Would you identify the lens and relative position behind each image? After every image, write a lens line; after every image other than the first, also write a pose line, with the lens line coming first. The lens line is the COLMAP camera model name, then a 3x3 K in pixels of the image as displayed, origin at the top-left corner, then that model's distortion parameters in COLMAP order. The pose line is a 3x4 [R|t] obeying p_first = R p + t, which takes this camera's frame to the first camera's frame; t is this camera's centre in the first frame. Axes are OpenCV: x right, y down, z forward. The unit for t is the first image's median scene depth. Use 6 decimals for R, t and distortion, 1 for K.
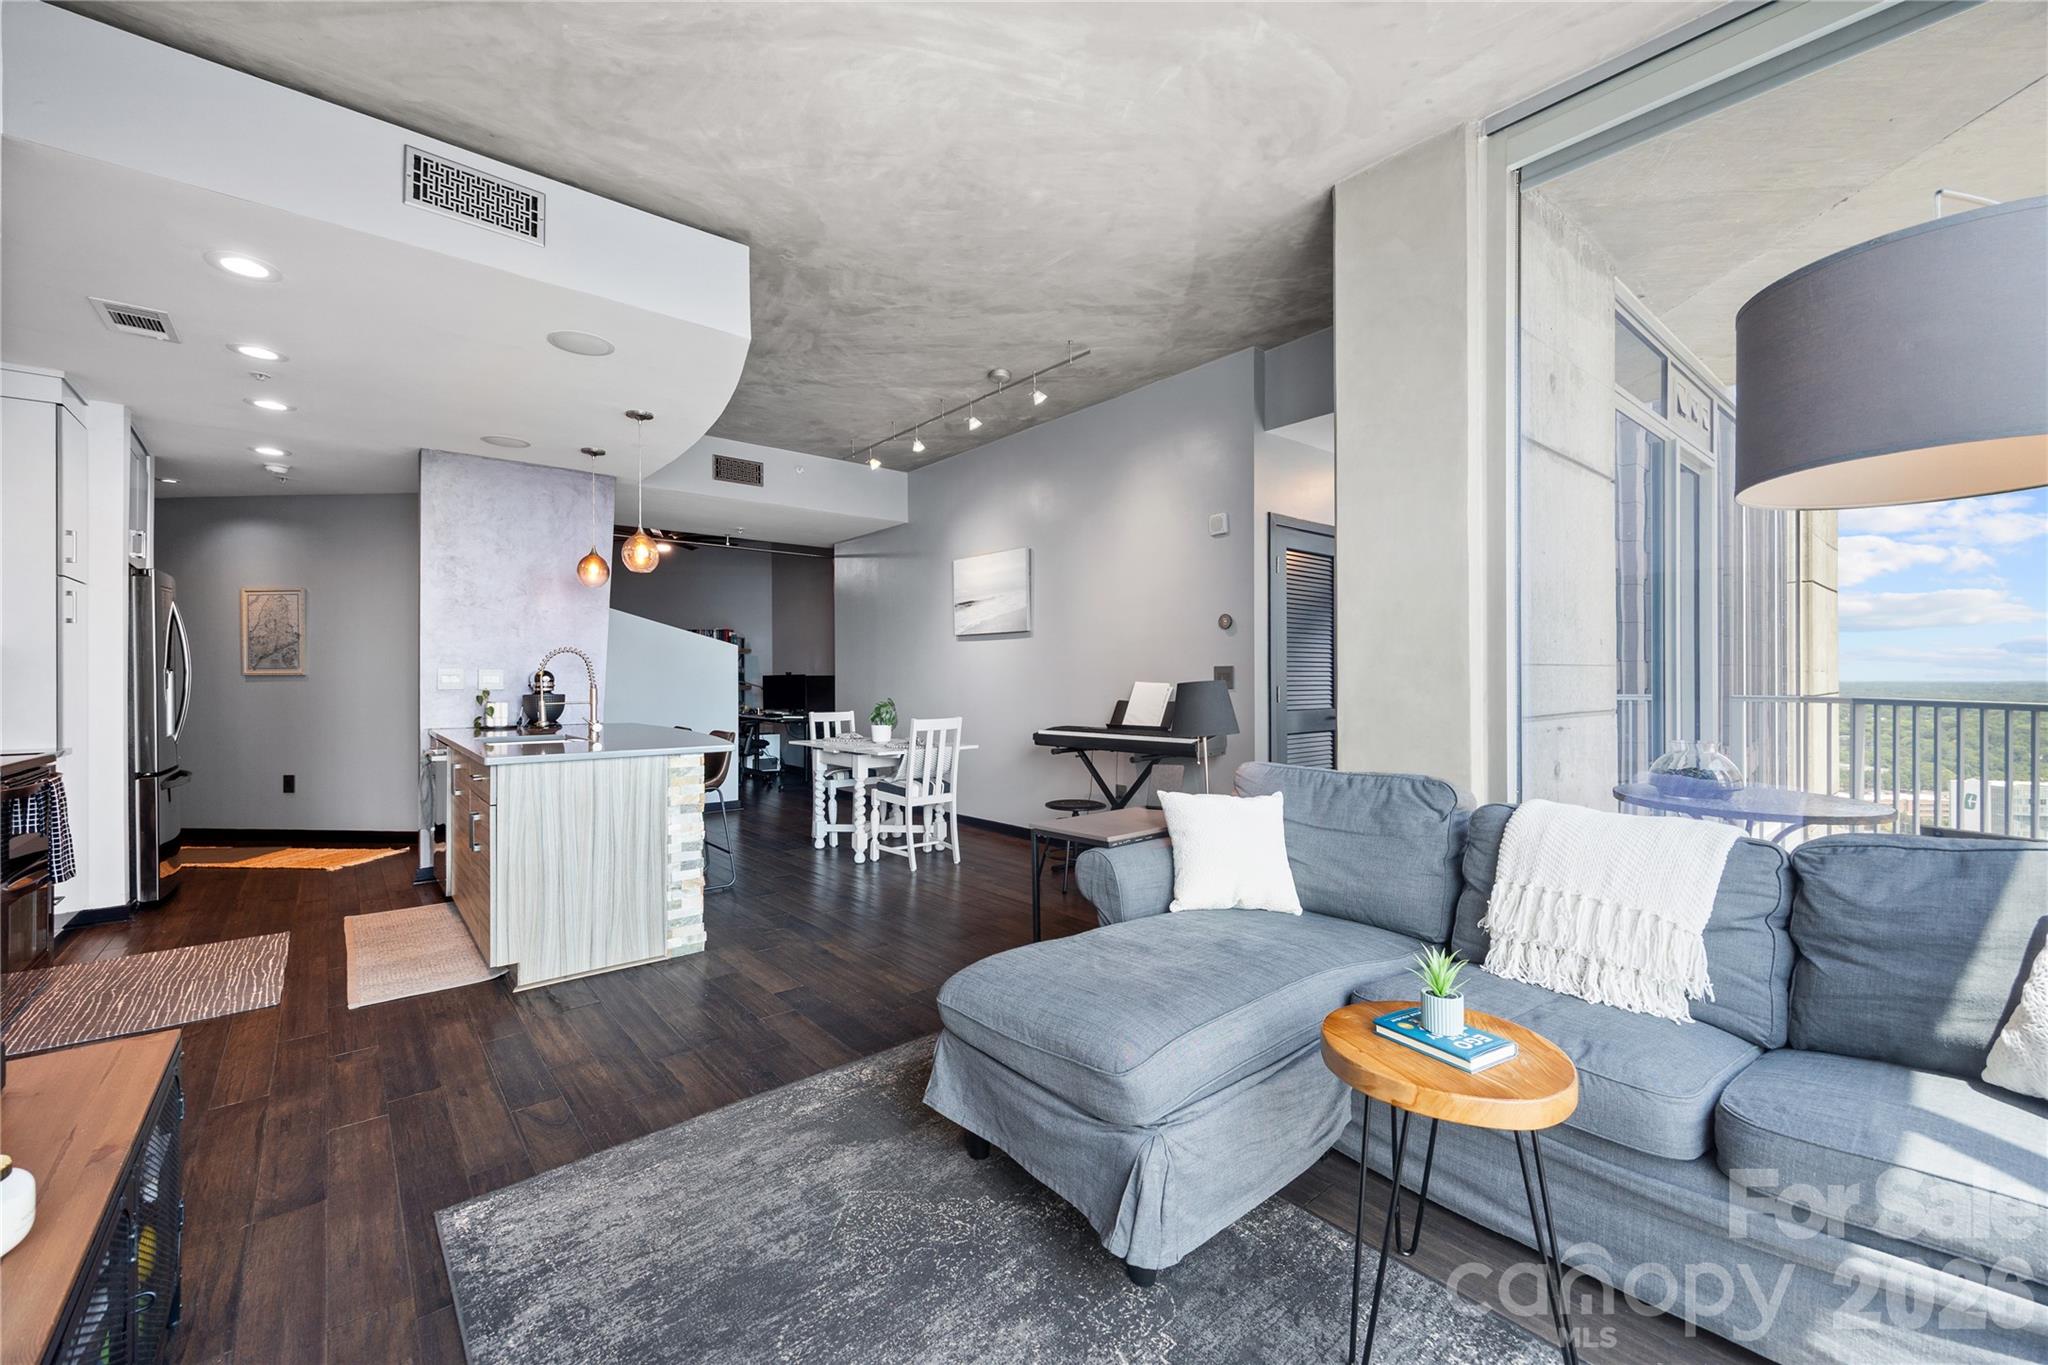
lens RADIAL K [[827.3, 0, 1020.5], [0, 827.3, 672.2], [0, 0, 1]] dist [0.009691, -0.000358]
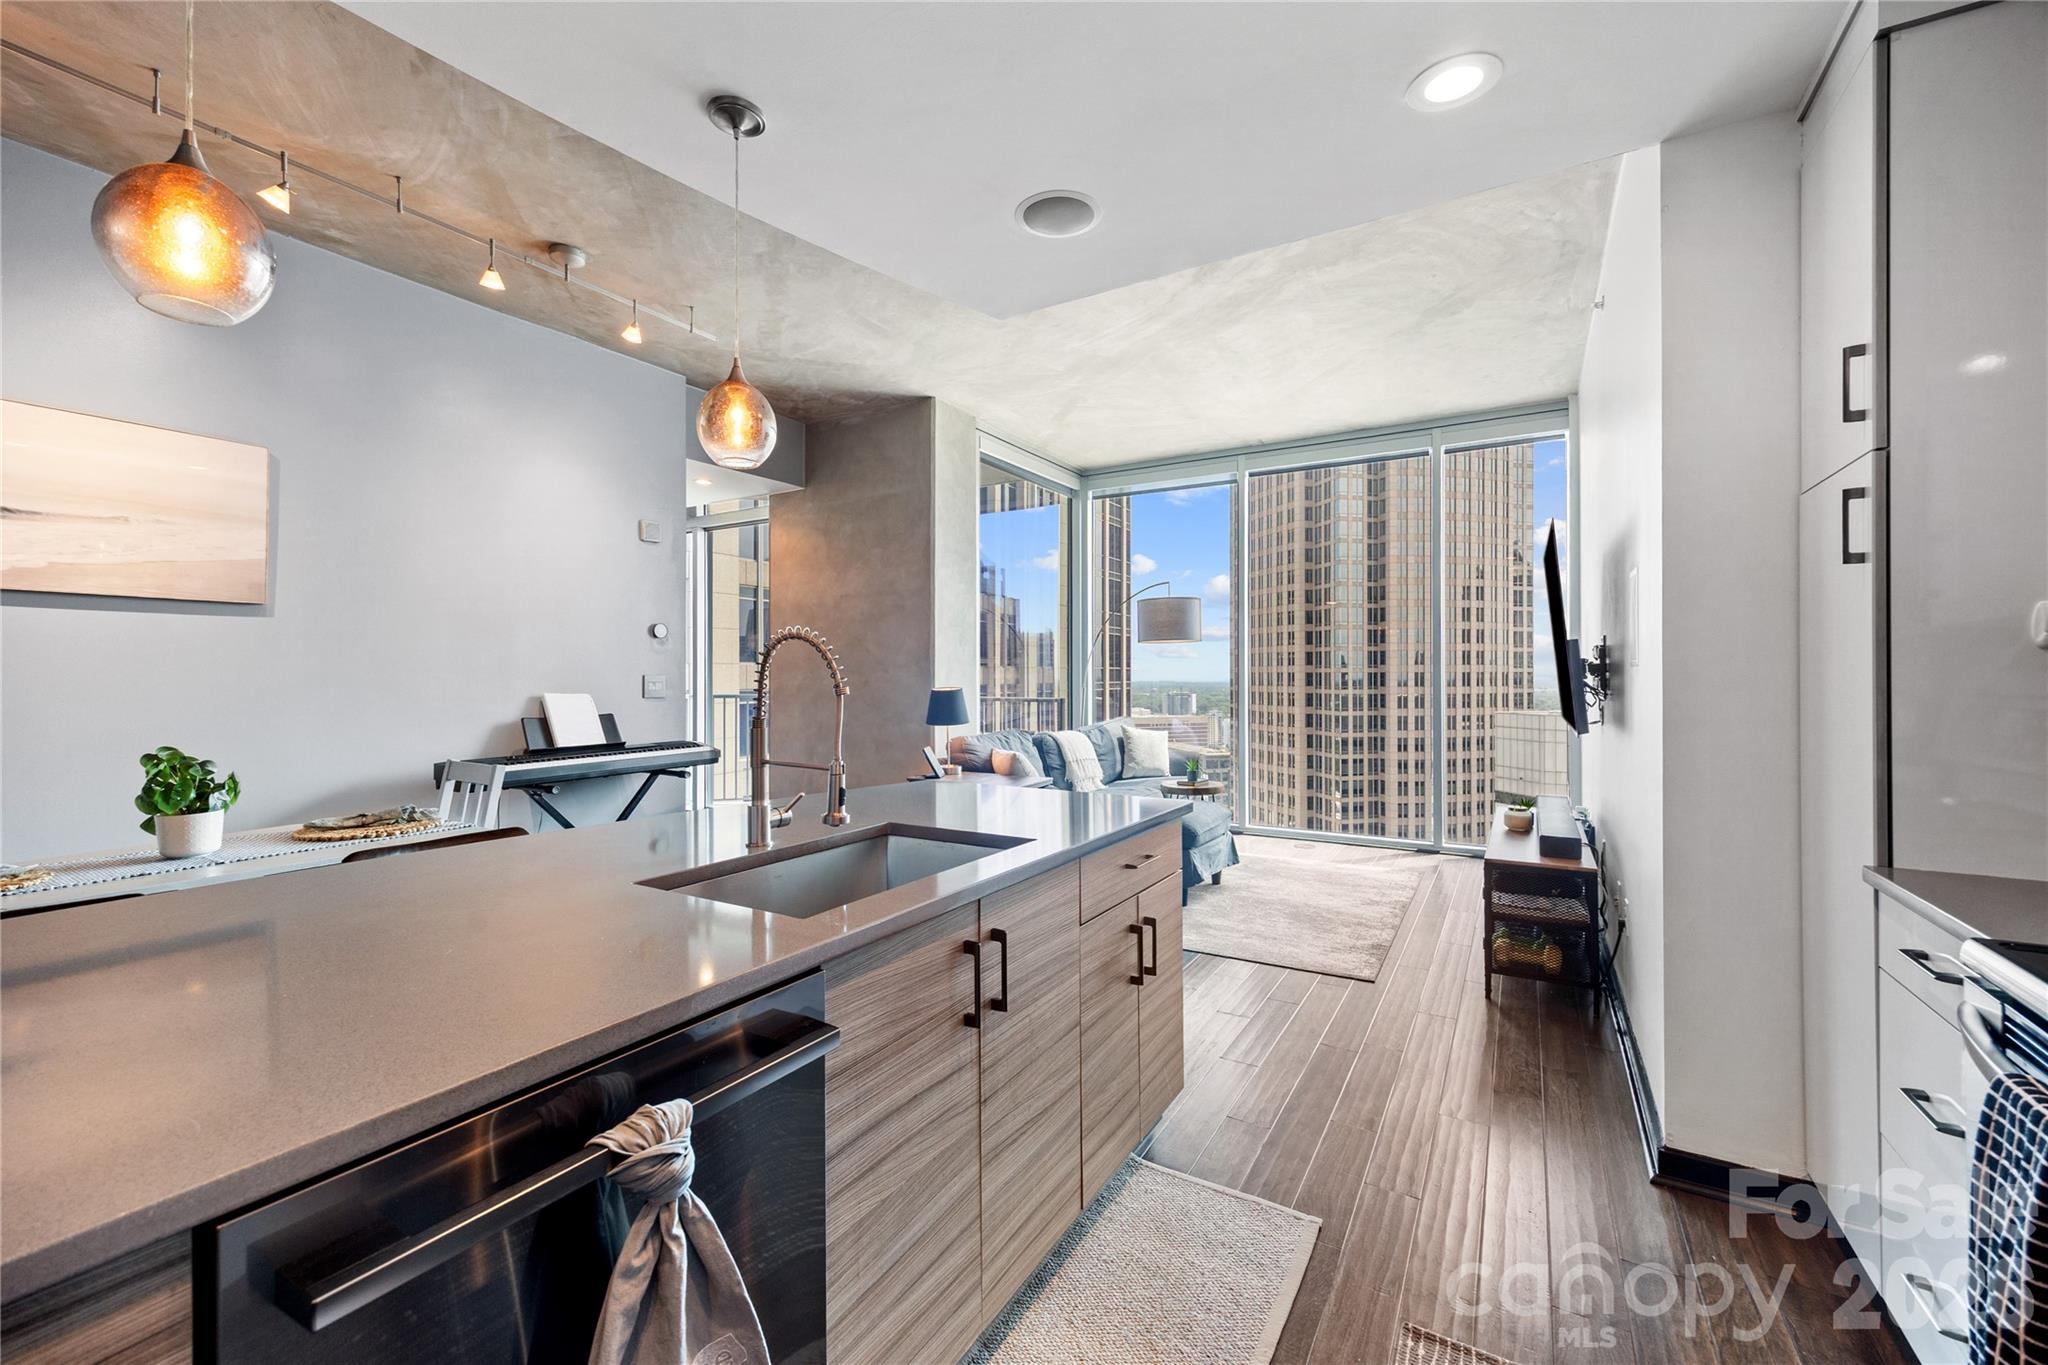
lens RADIAL K [[827.3, 0, 1020.5], [0, 827.3, 672.2], [0, 0, 1]] dist [0.009691, -0.000358]
pose [[-0.321673, 0.006175, 0.946831, -0.734747], [-0.002722, 0.999969, -0.007446, -0.003429], [-0.946847, -0.004972, -0.321646, 0.784406]]
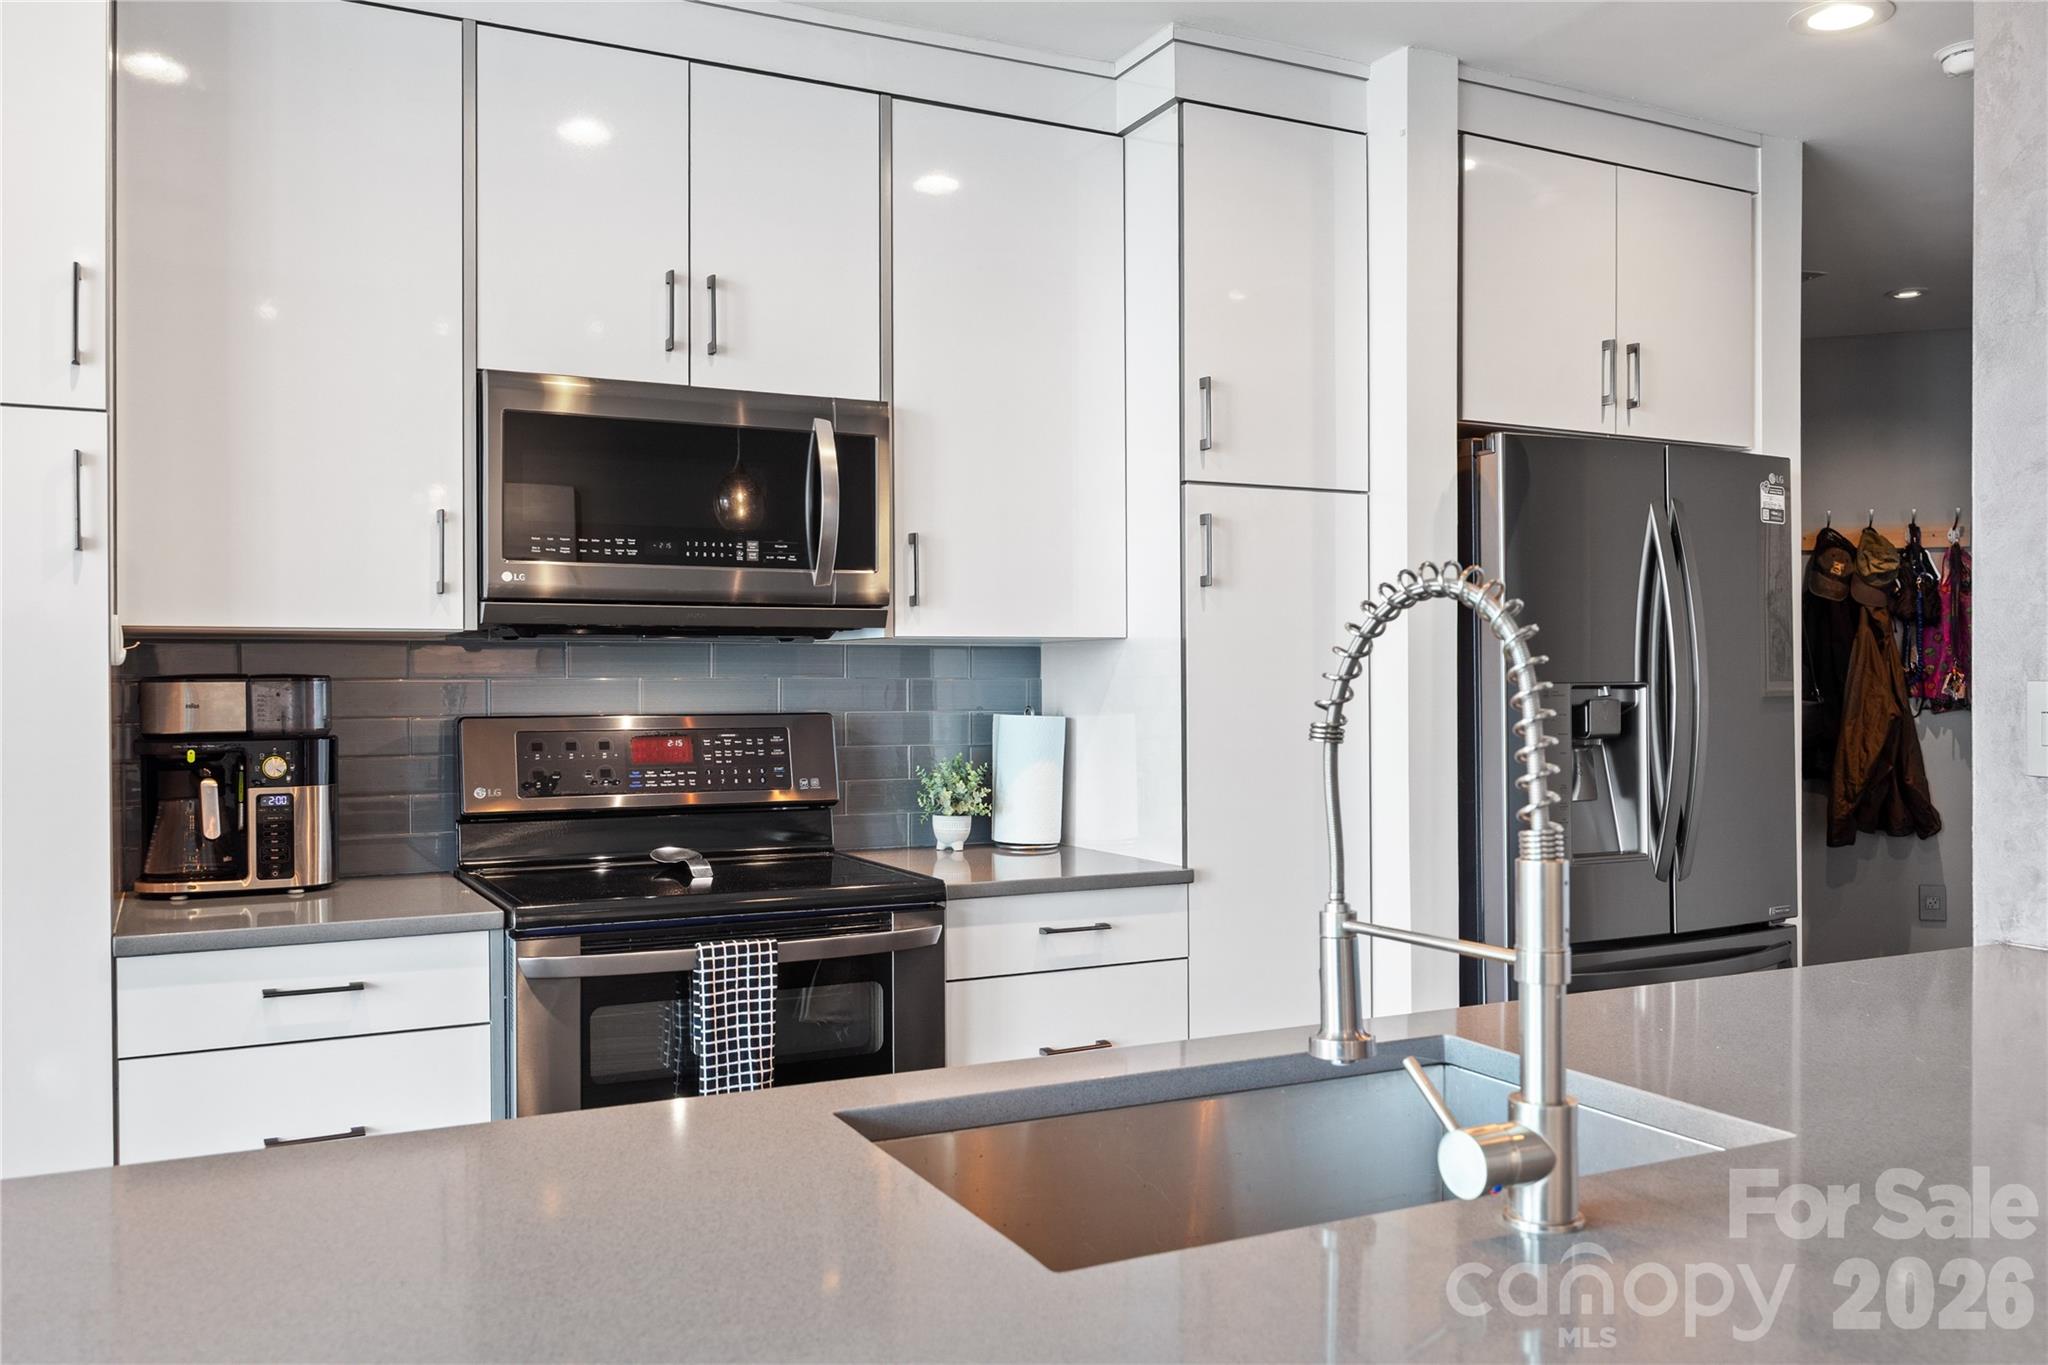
lens RADIAL K [[1631.8, 0, 1028.4], [0, 1631.8, 689.6], [0, 0, 1]] dist [-0.006833, 0.006275]
pose [[-0.223021, 0.009082, -0.974771, -0.189231], [0.010365, 0.999922, 0.006944, -0.007467], [0.974758, -0.008555, -0.223098, 0.759198]]
